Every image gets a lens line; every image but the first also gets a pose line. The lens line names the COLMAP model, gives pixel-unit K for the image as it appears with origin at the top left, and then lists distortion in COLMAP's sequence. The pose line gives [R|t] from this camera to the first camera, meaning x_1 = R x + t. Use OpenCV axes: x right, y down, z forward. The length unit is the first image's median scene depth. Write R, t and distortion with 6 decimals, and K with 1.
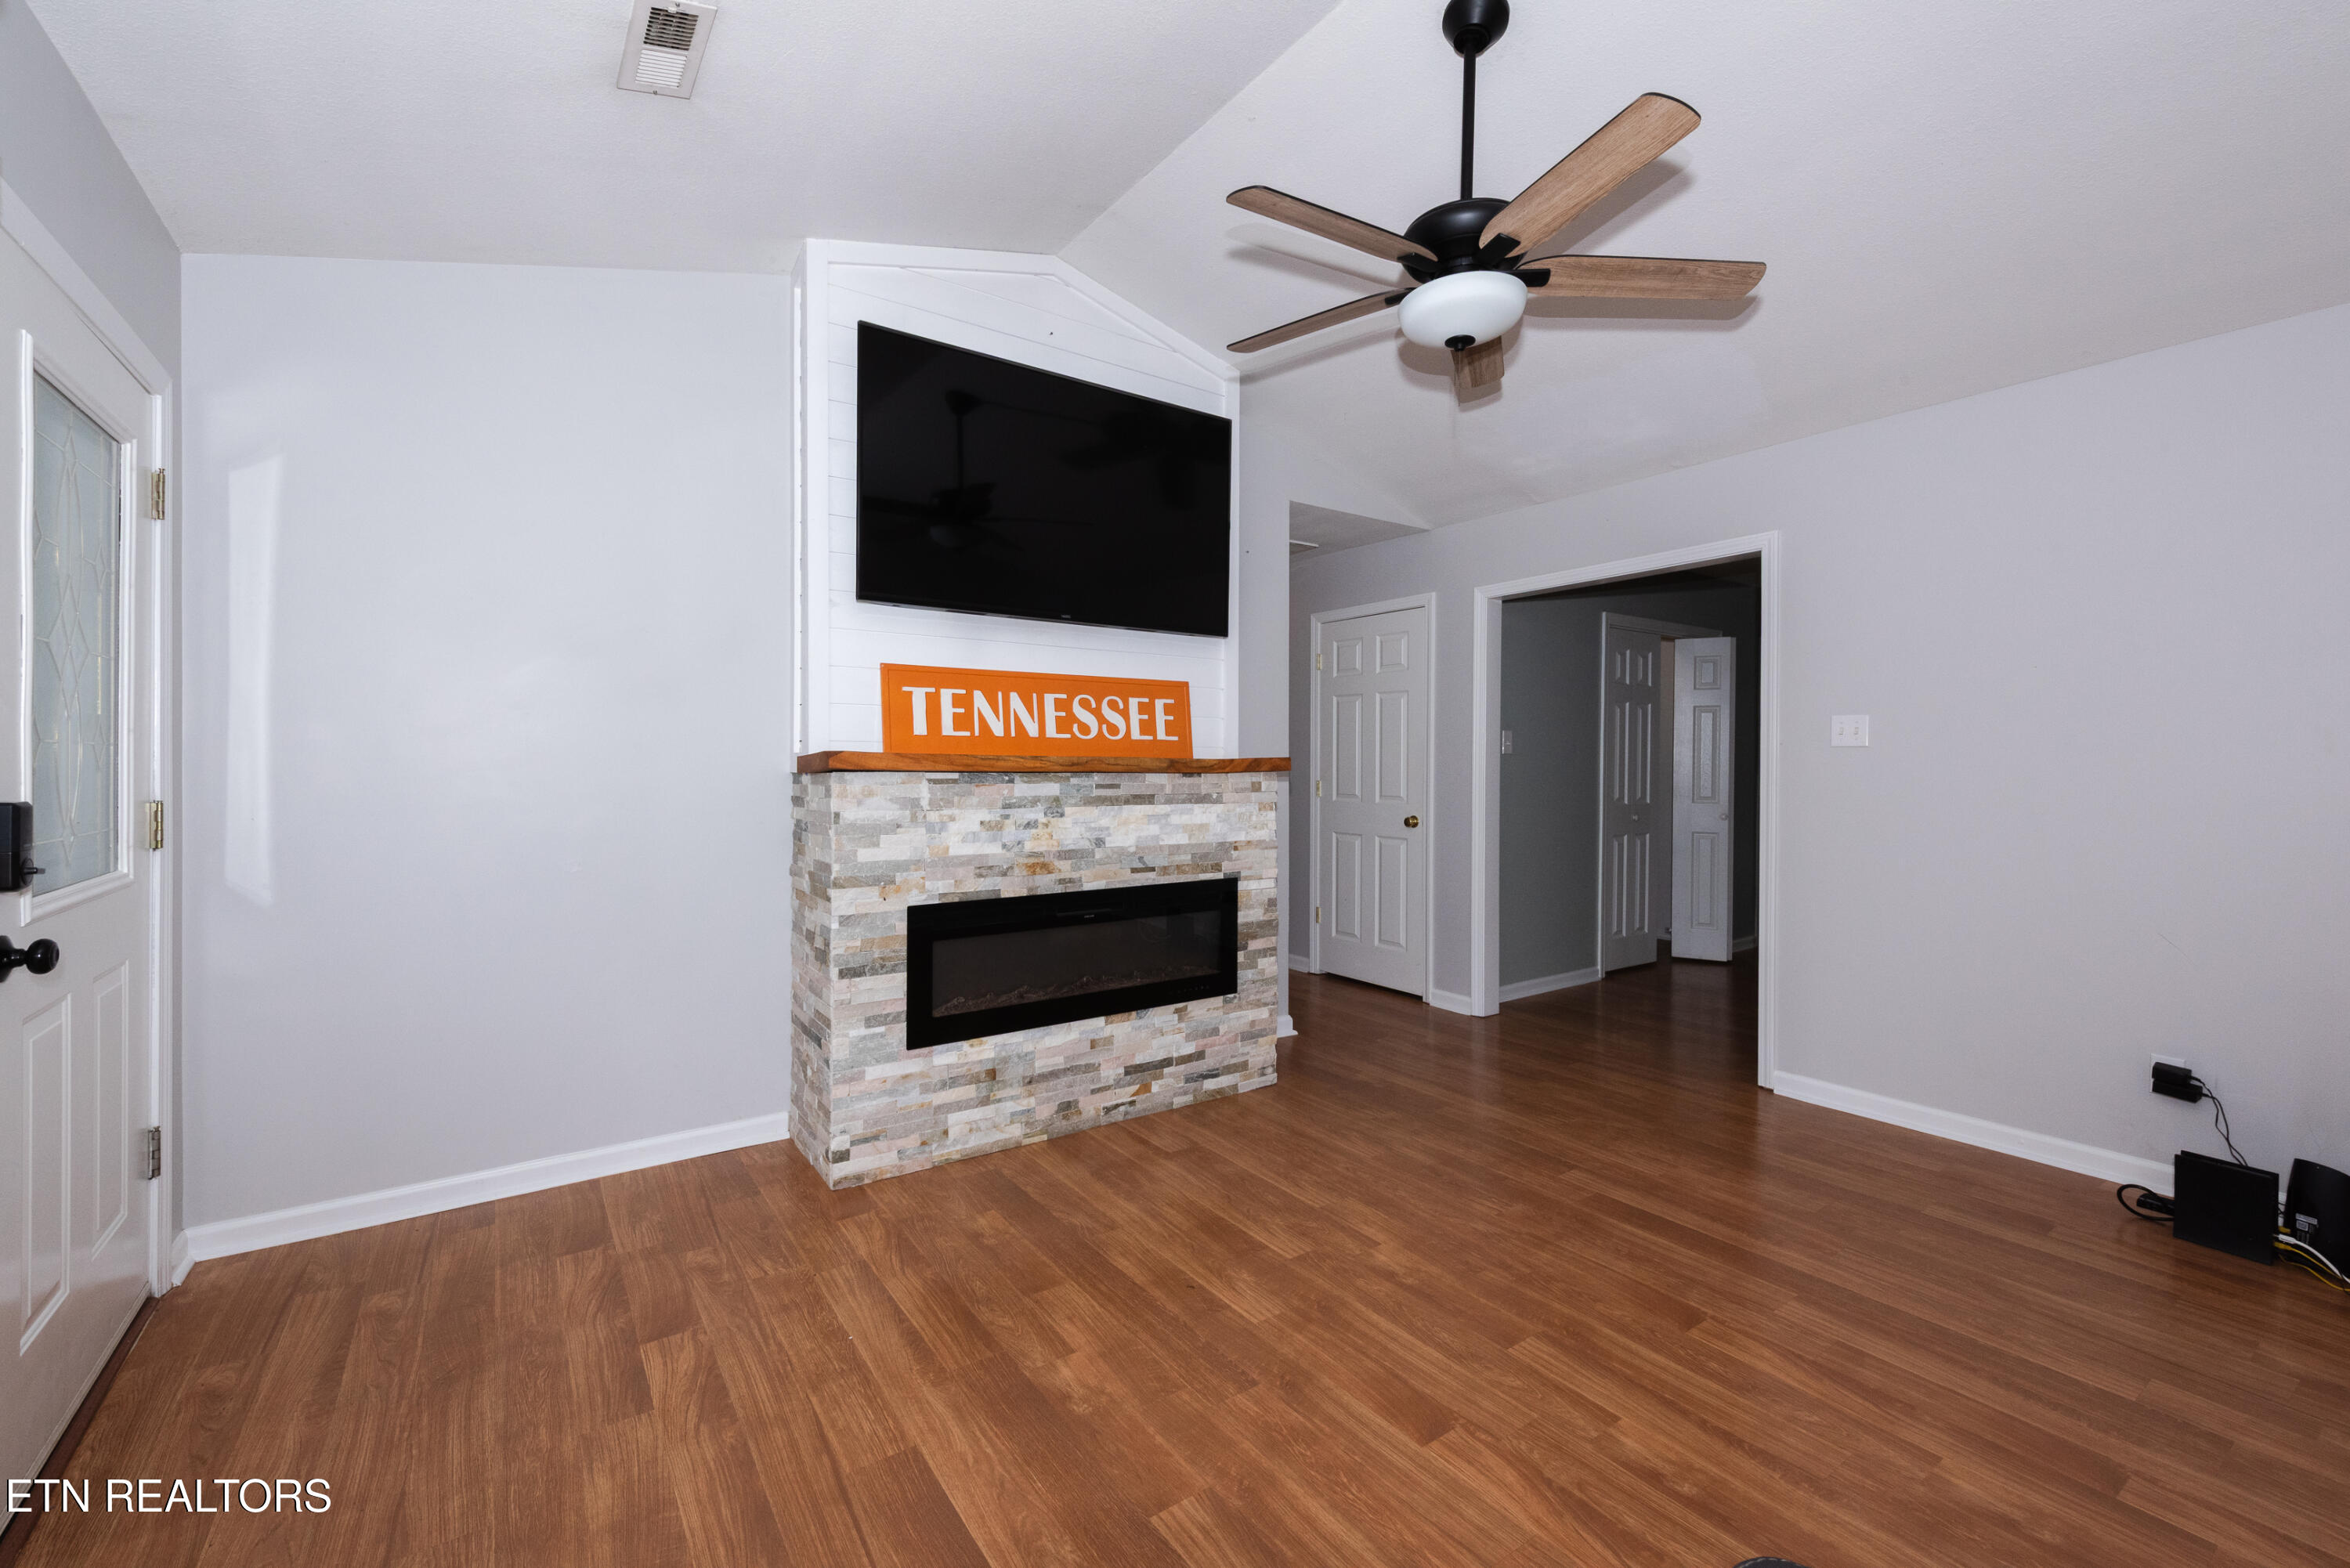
lens RADIAL K [[985.6, 0, 1212.9], [0, 985.6, 764.1], [0, 0, 1]] dist [0.011929, -0.000218]
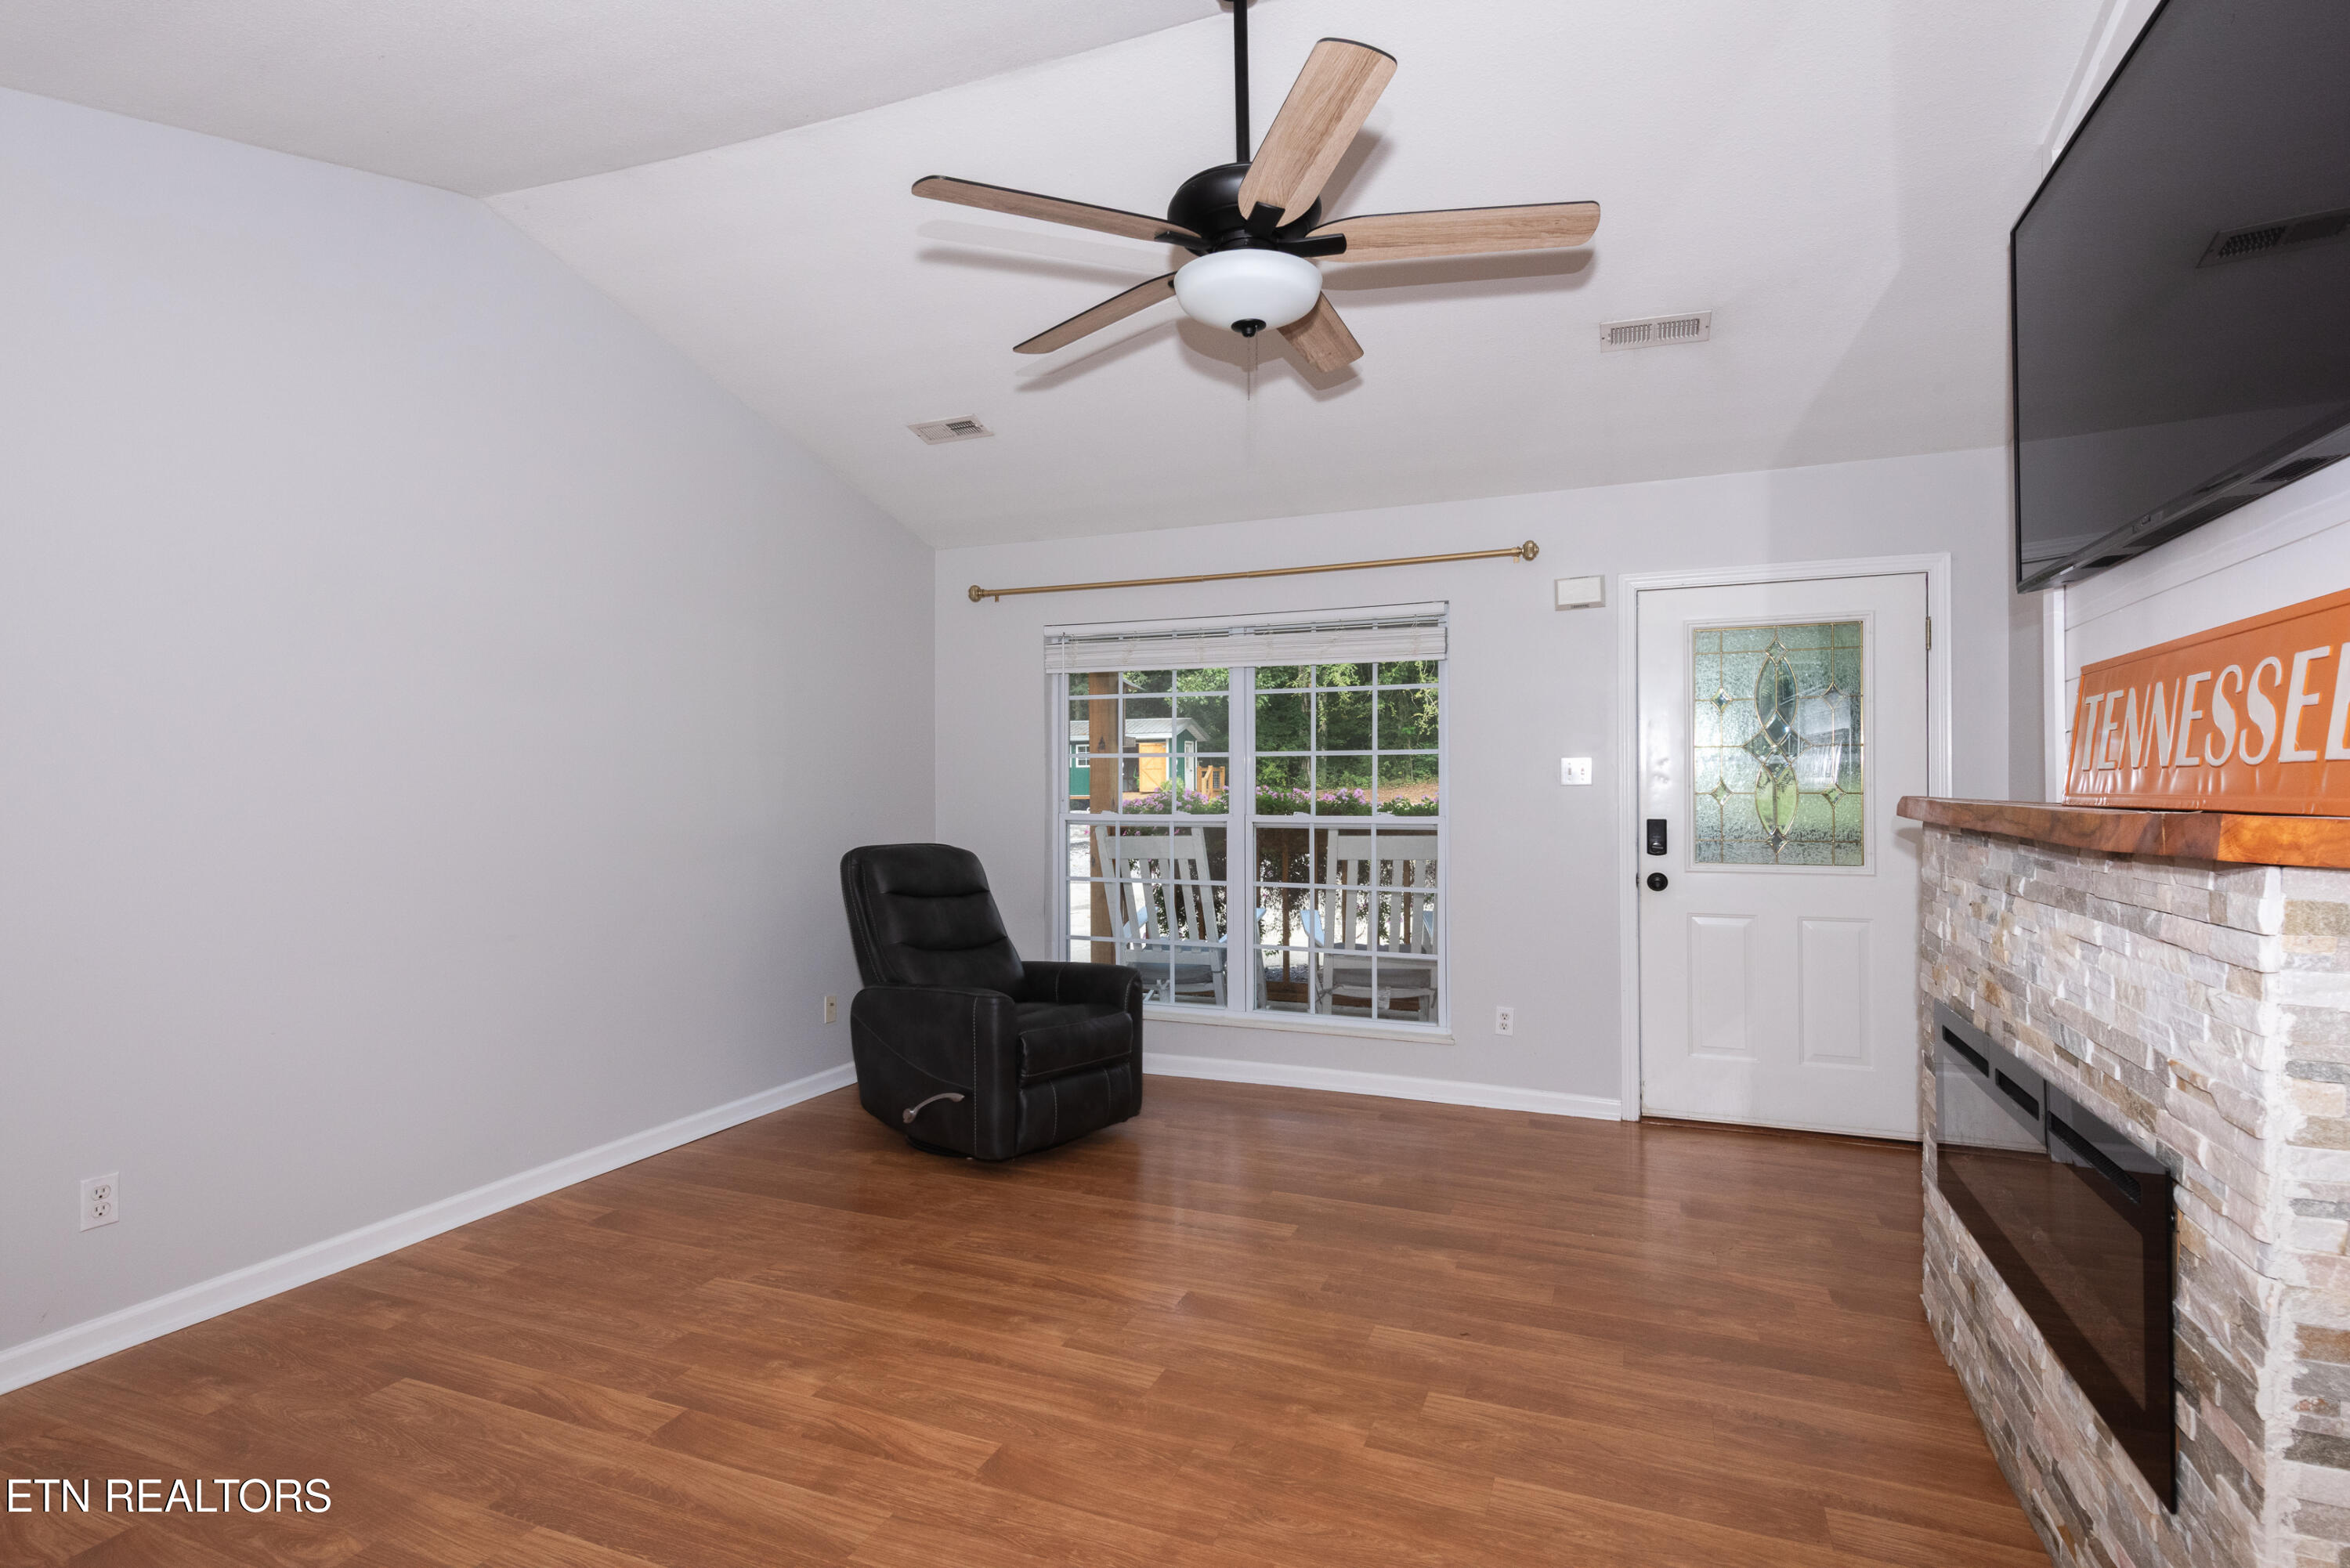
lens RADIAL K [[1088.3, 0, 1210.9], [0, 1088.3, 784.4], [0, 0, 1]] dist [0.012848, -0.000482]
pose [[-0.845070, -0.005690, -0.534626, 0.575601], [-0.004719, 0.999984, -0.003184, -0.015327], [0.534635, -0.000168, -0.845083, 1.314132]]
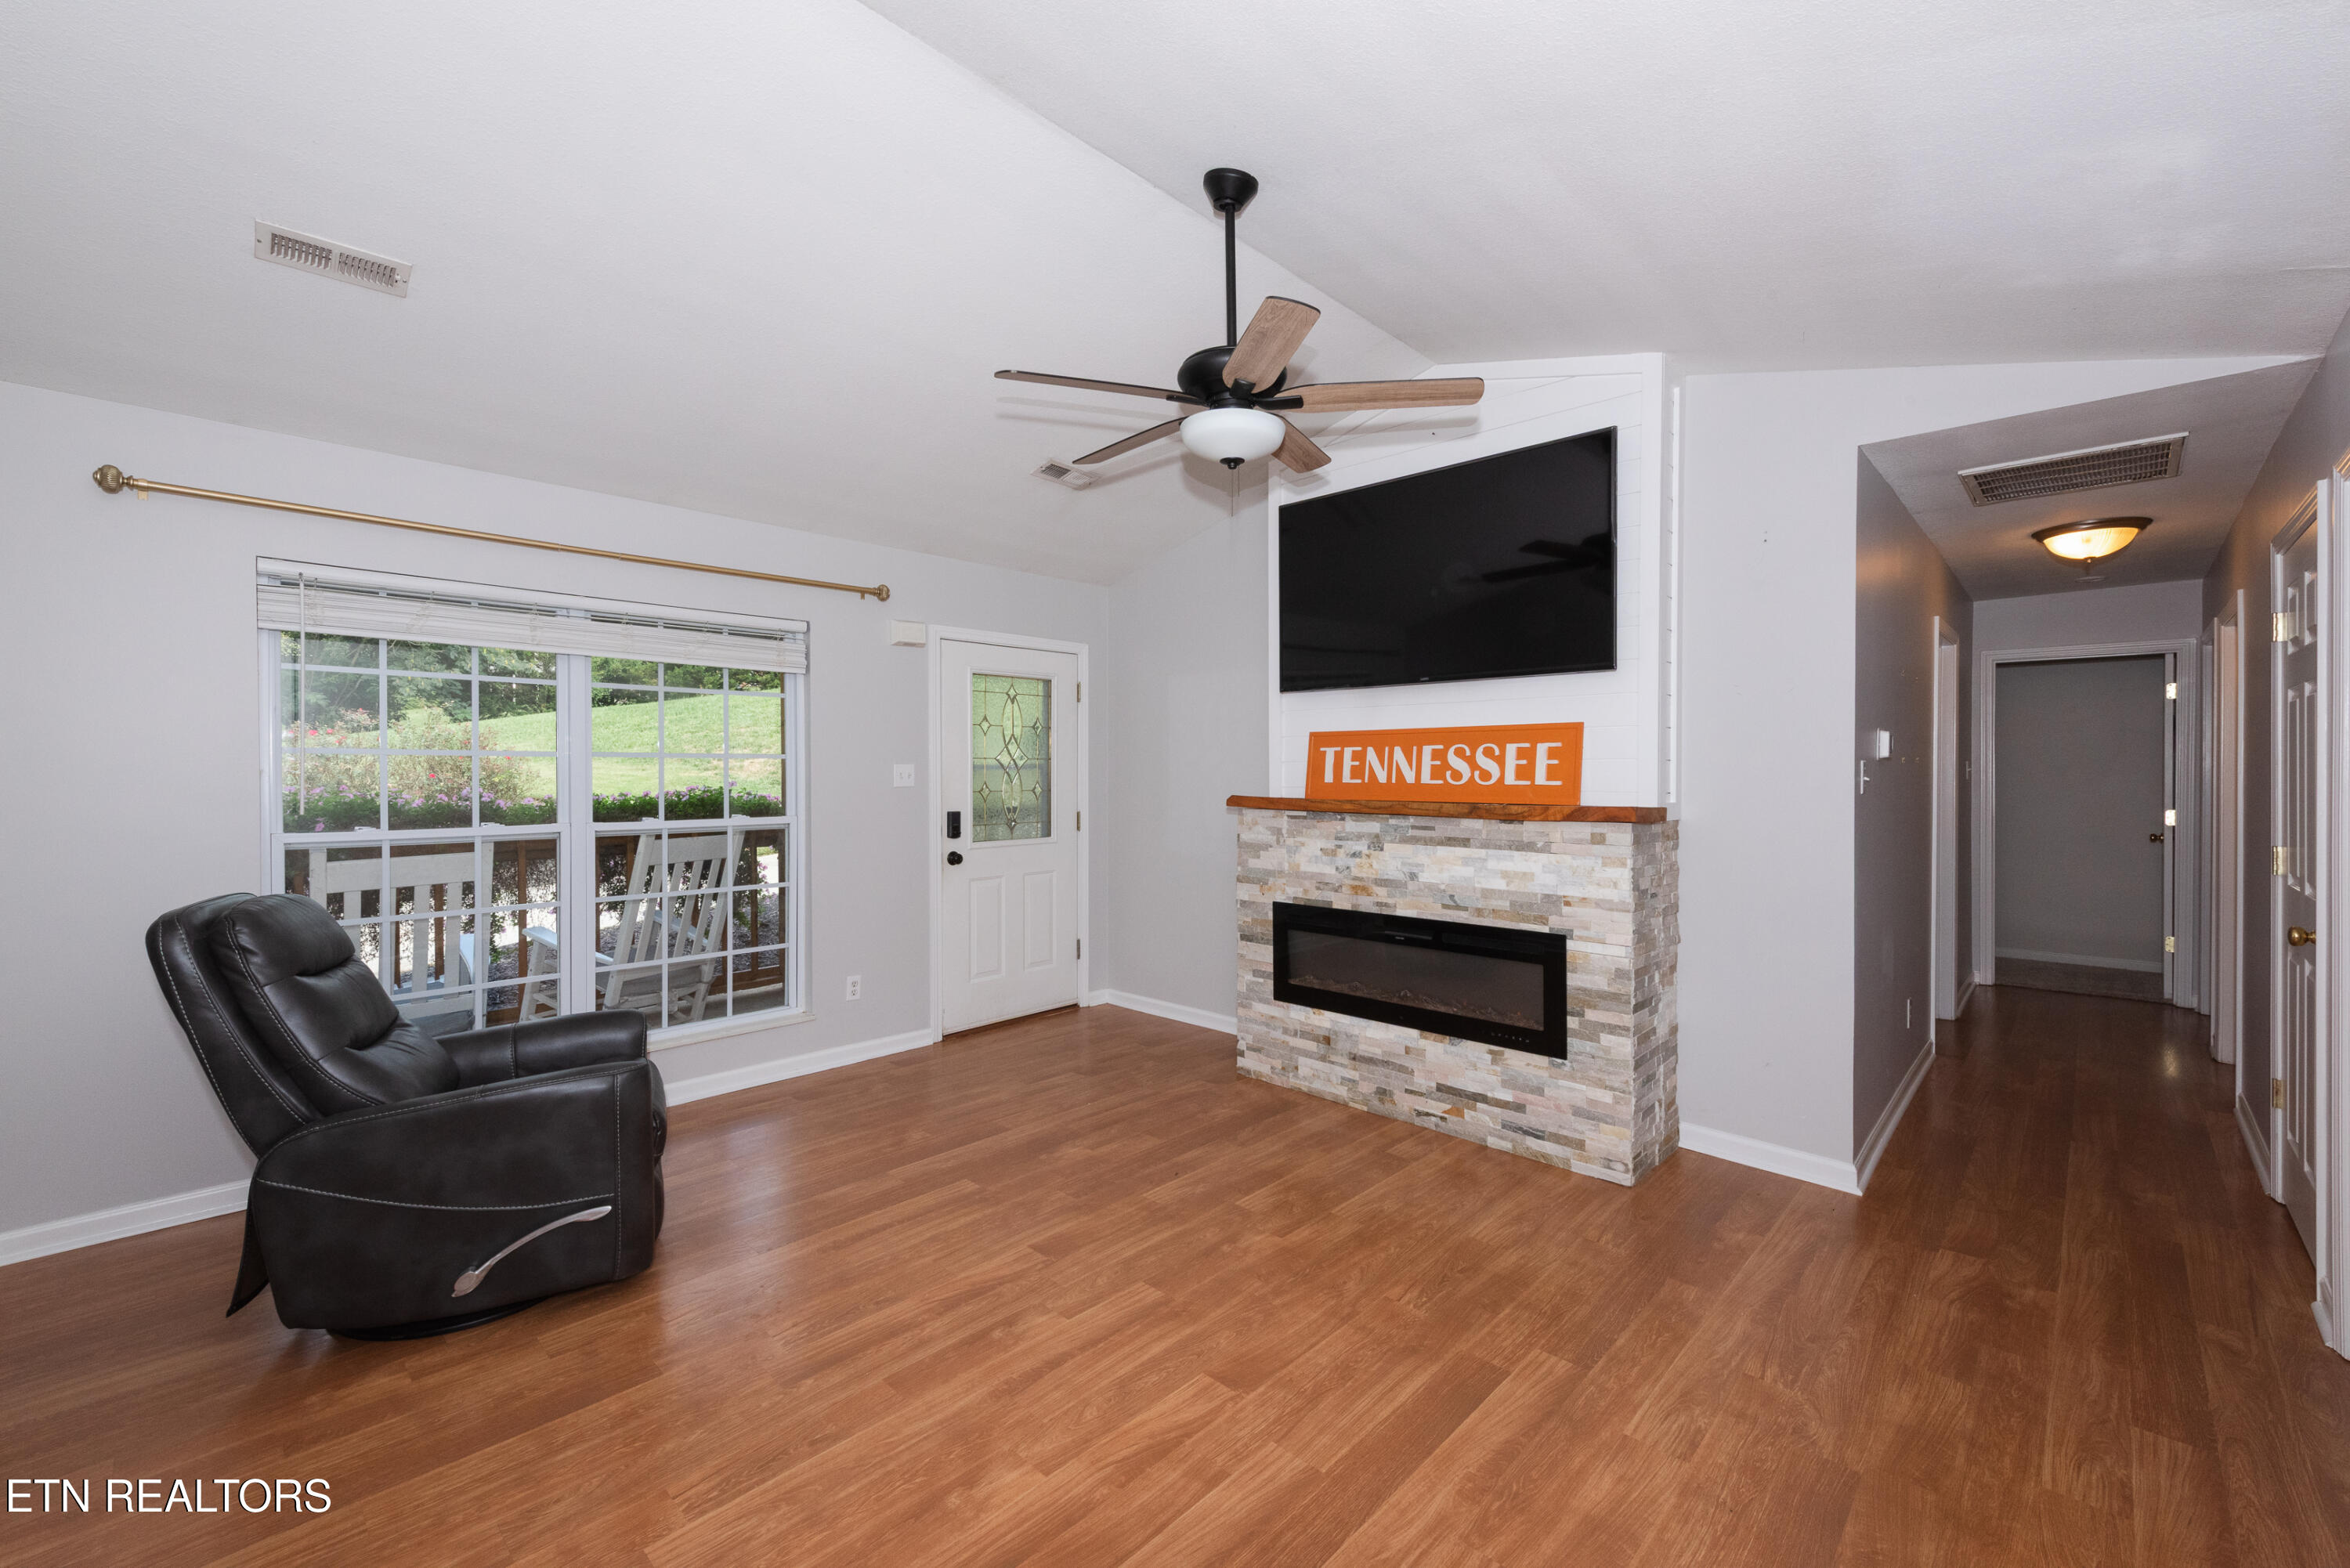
lens RADIAL K [[969.1, 0, 1096.1], [0, 969.1, 774.7], [0, 0, 1]] dist [0.012834, -0.005445]
pose [[0.131020, -0.001490, -0.991379, 1.001920], [-0.002905, 0.999994, -0.001886, -0.037295], [0.991375, 0.003127, 0.131015, 0.509978]]
